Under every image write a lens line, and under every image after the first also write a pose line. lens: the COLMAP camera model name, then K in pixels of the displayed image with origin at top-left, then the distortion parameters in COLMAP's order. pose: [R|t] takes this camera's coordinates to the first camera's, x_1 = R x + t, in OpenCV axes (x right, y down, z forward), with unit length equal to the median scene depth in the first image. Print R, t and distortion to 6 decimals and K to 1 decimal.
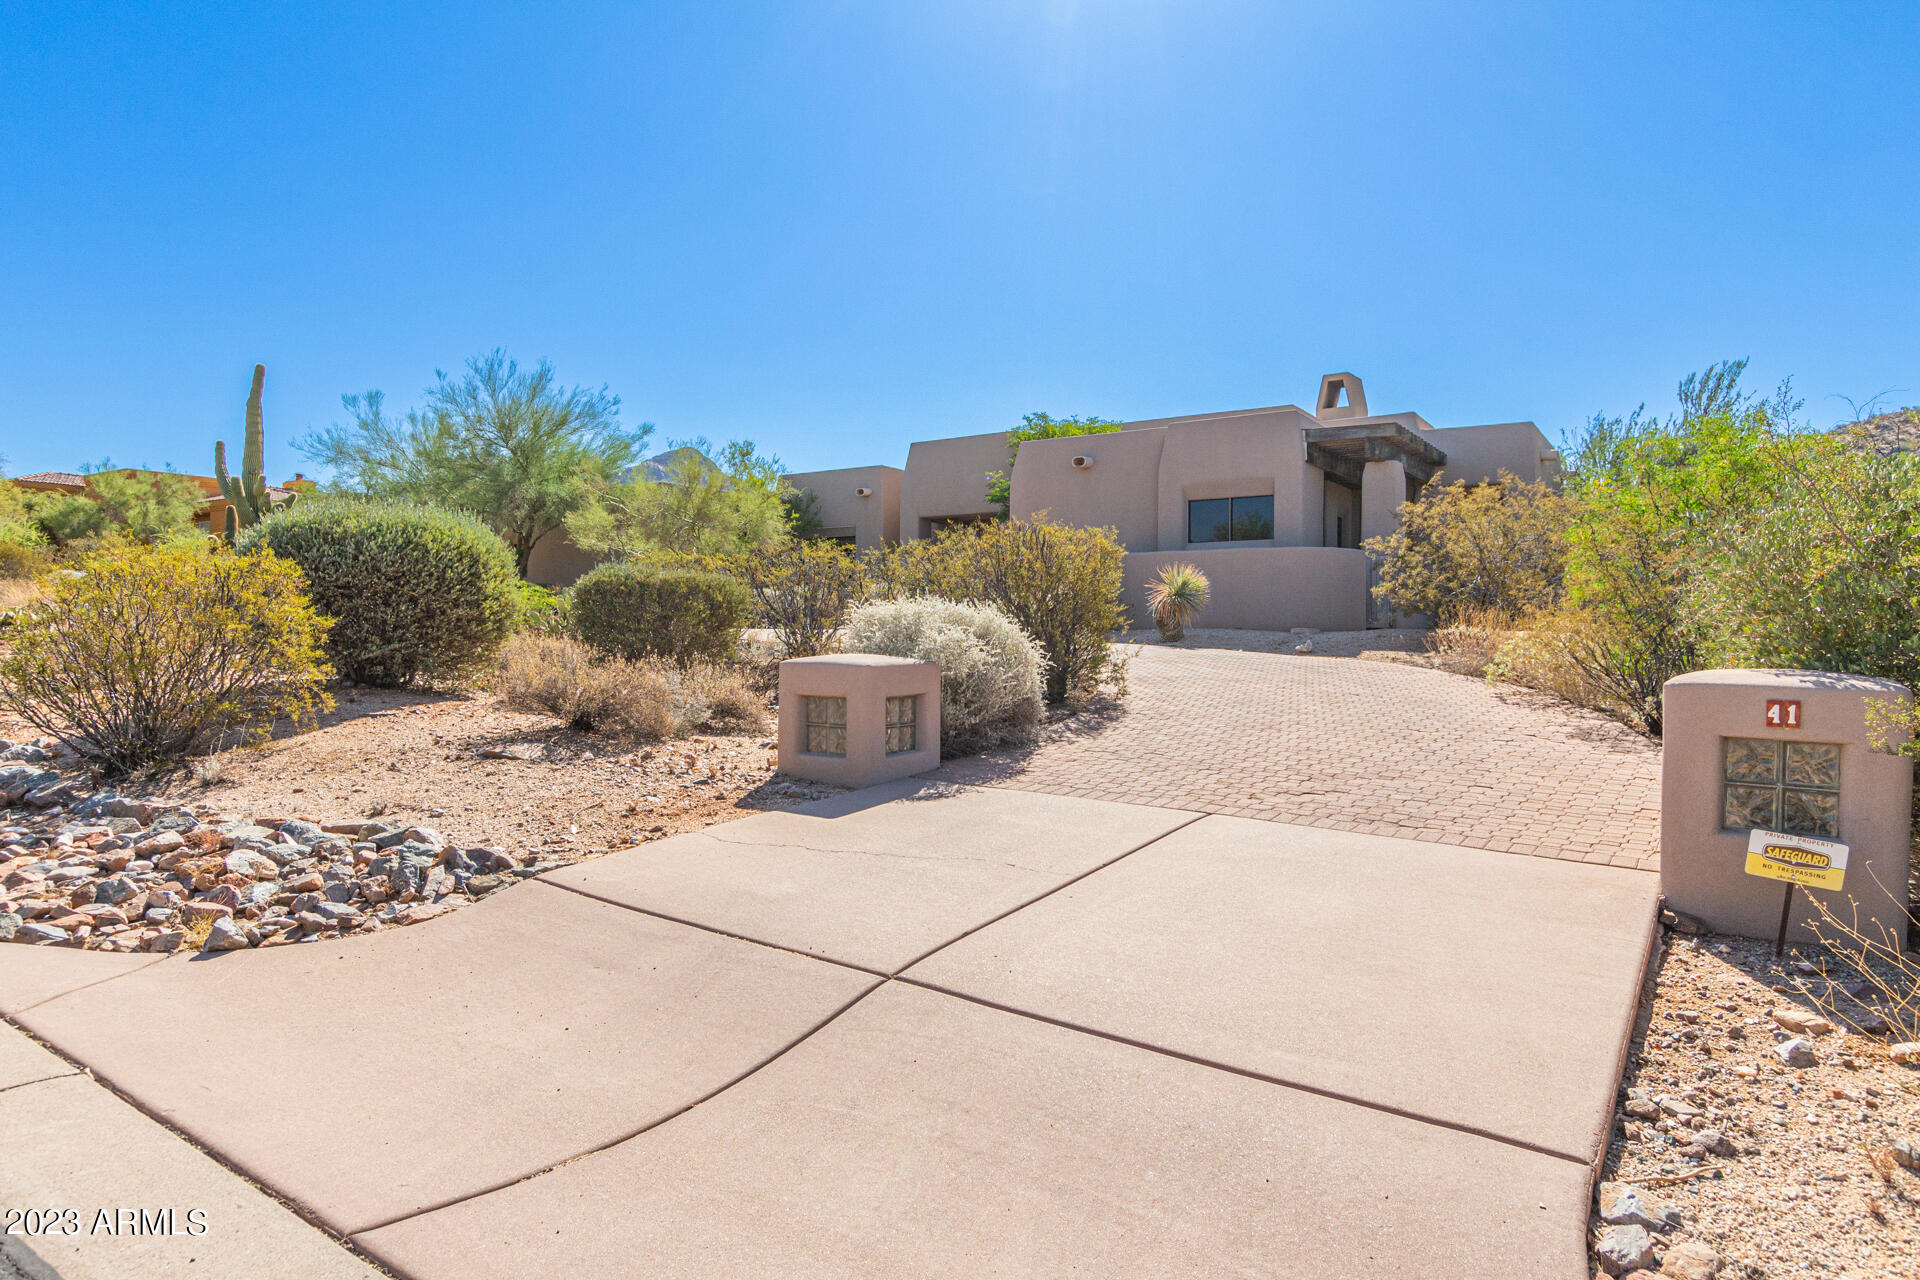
lens RADIAL K [[1165.0, 0, 954.5], [0, 1165.0, 637.8], [0, 0, 1]] dist [0.006480, 0.003644]
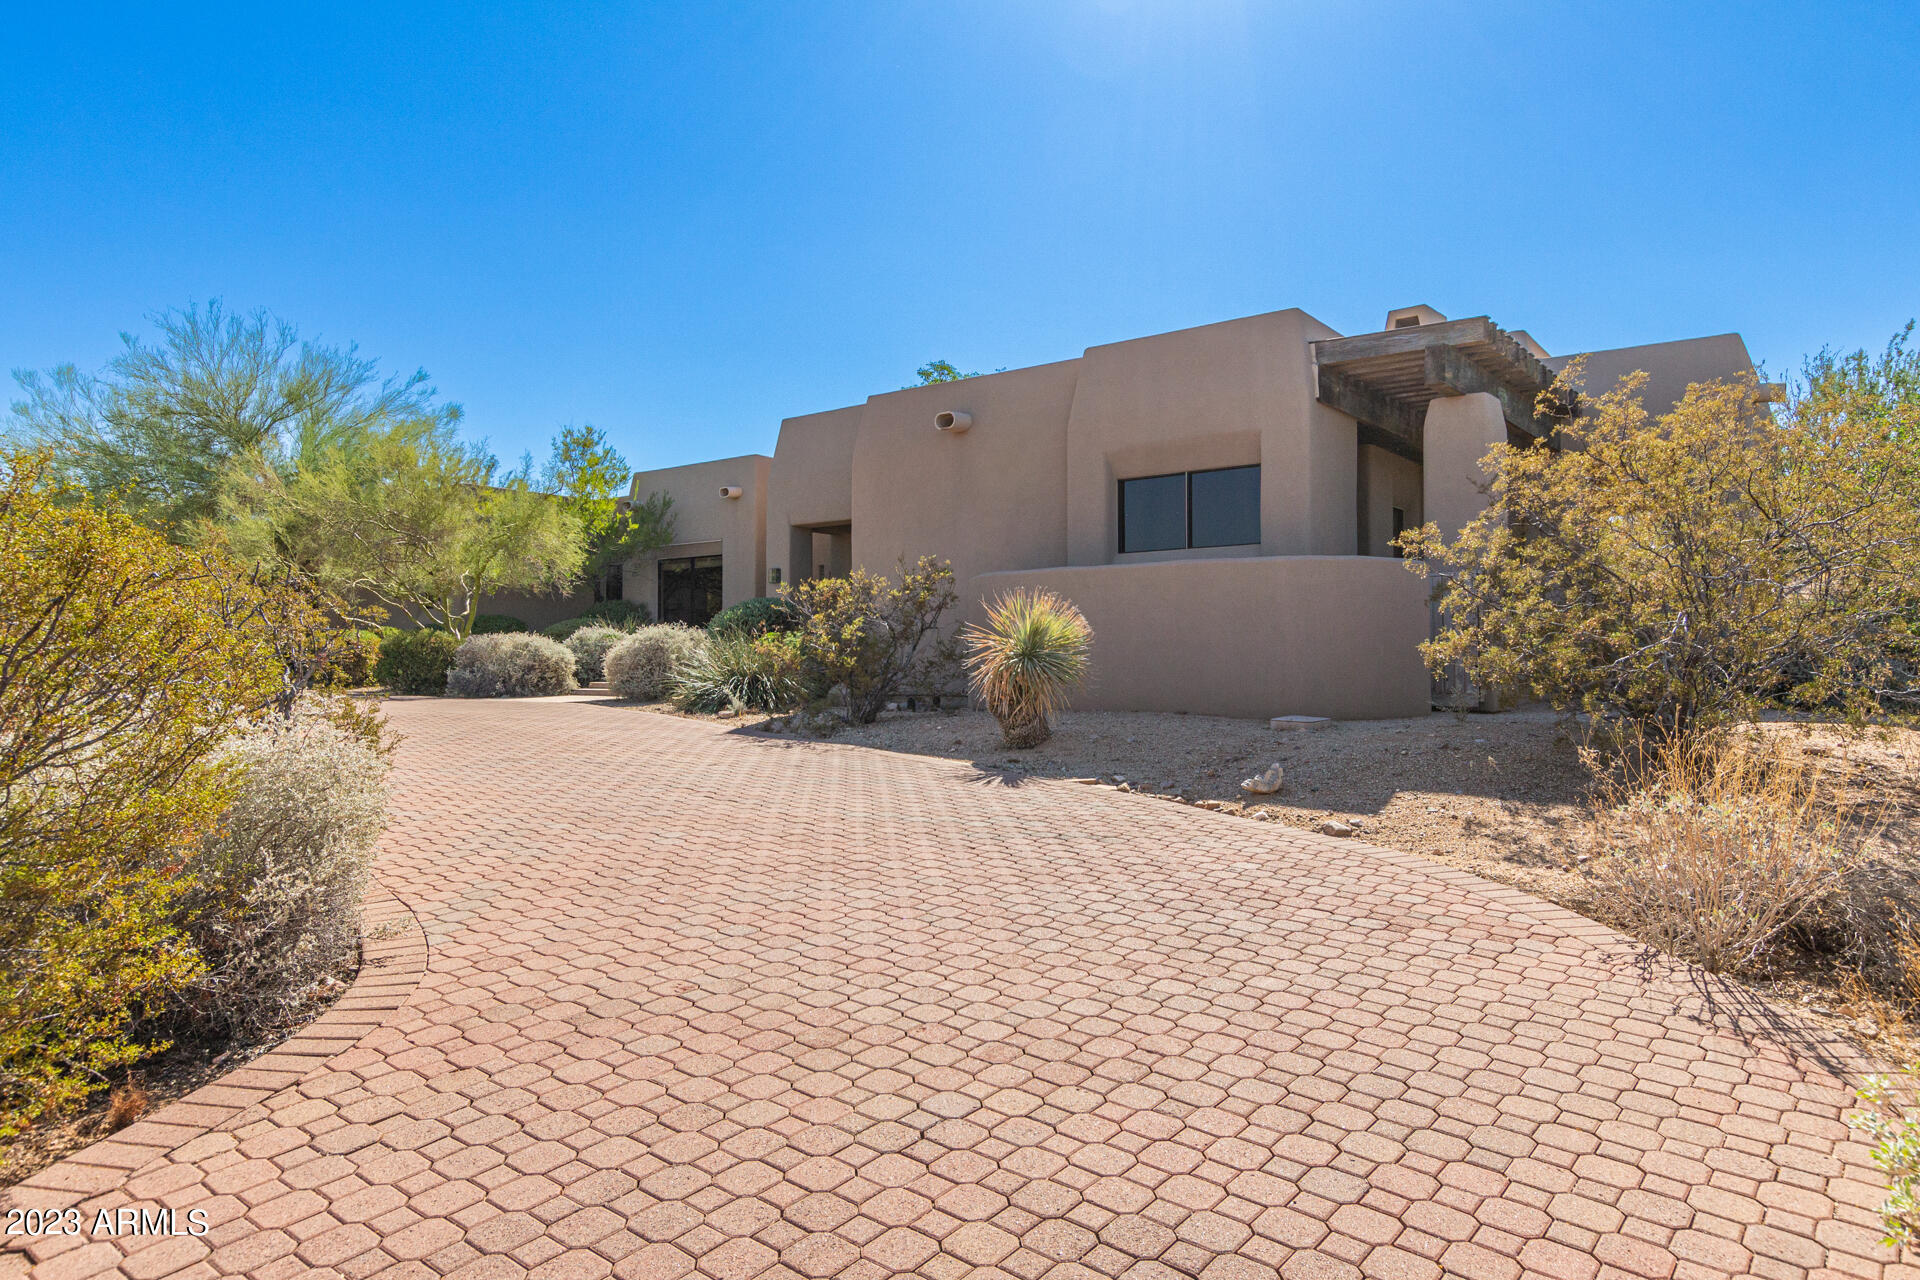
lens RADIAL K [[1165.0, 0, 965.8], [0, 1165.0, 636.4], [0, 0, 1]] dist [0.006480, 0.003644]
pose [[0.996776, -0.007918, -0.079841, 0.183350], [0.006183, 0.999740, -0.021955, -0.030293], [0.079994, 0.021391, 0.996566, 0.453502]]
